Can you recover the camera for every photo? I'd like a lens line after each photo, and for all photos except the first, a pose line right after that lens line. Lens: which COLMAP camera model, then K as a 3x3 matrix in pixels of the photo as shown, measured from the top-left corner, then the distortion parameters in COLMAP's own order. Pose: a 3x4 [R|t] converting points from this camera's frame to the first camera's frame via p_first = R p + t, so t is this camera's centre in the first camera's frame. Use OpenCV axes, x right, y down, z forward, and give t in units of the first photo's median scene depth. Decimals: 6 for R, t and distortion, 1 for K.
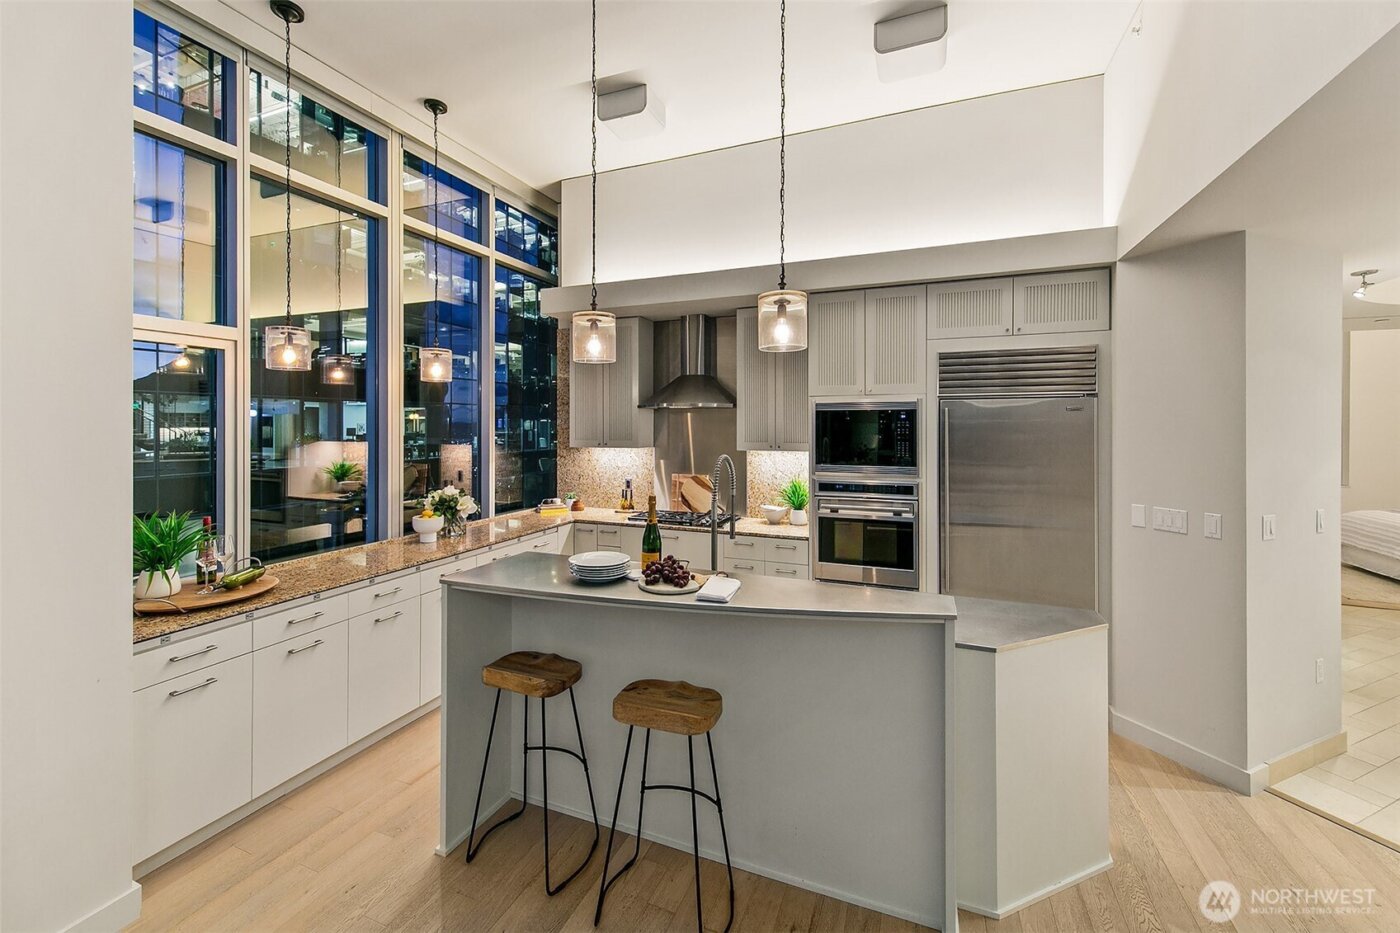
lens RADIAL K [[546.3, 0, 707.3], [0, 546.3, 420.6], [0, 0, 1]] dist [0.005705, 0.000115]
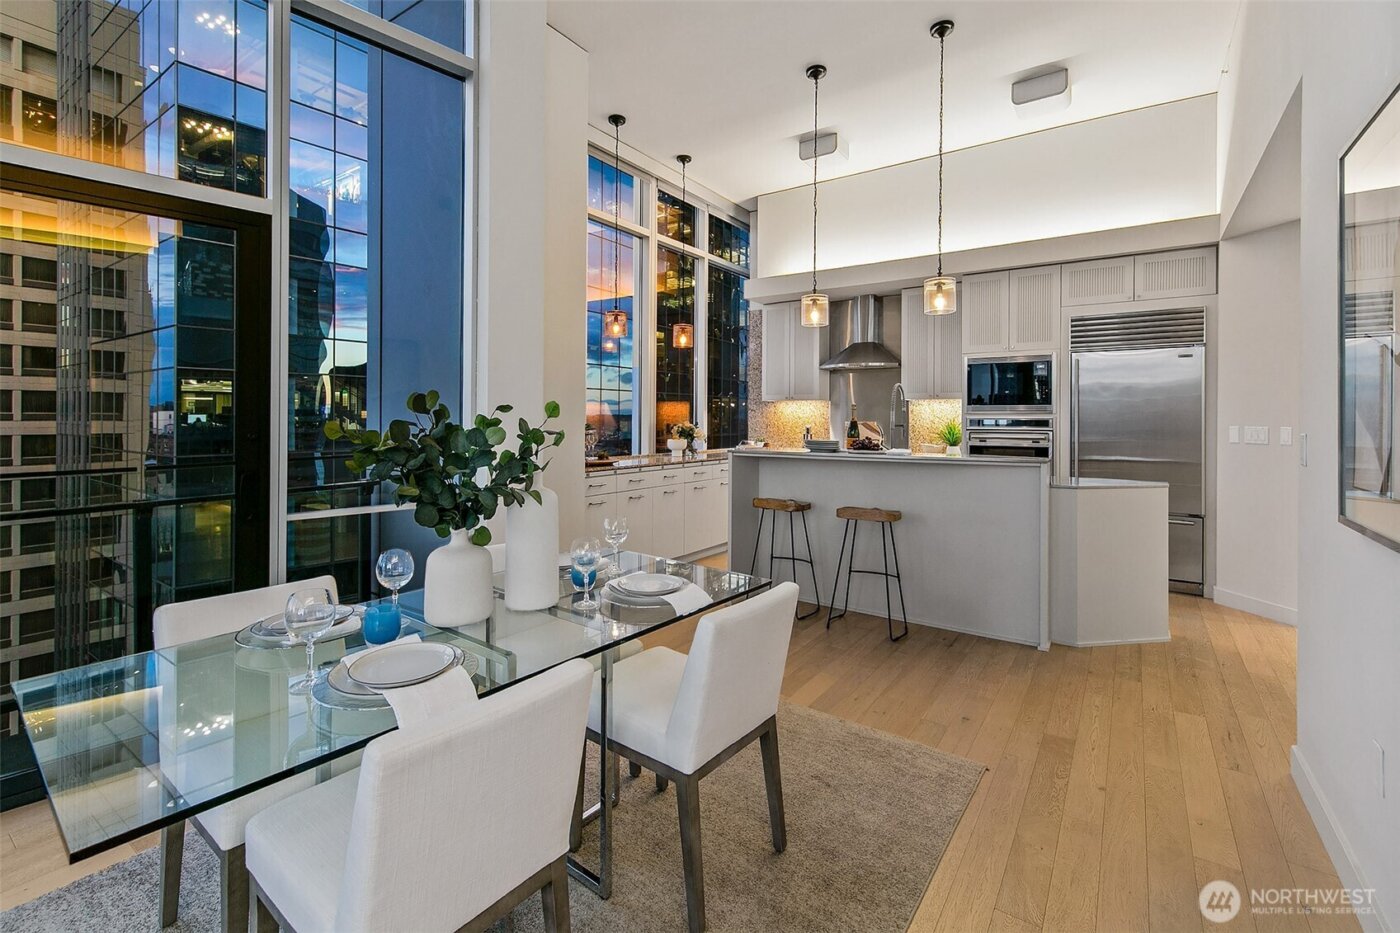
lens RADIAL K [[628.8, 0, 670.0], [0, 628.8, 403.5], [0, 0, 1]] dist [0.001613, 0.000226]
pose [[0.963688, 0.008942, -0.266879, -0.088795], [-0.016224, 0.999553, -0.025092, 0.131391], [0.266536, 0.028511, 0.963403, -0.666113]]
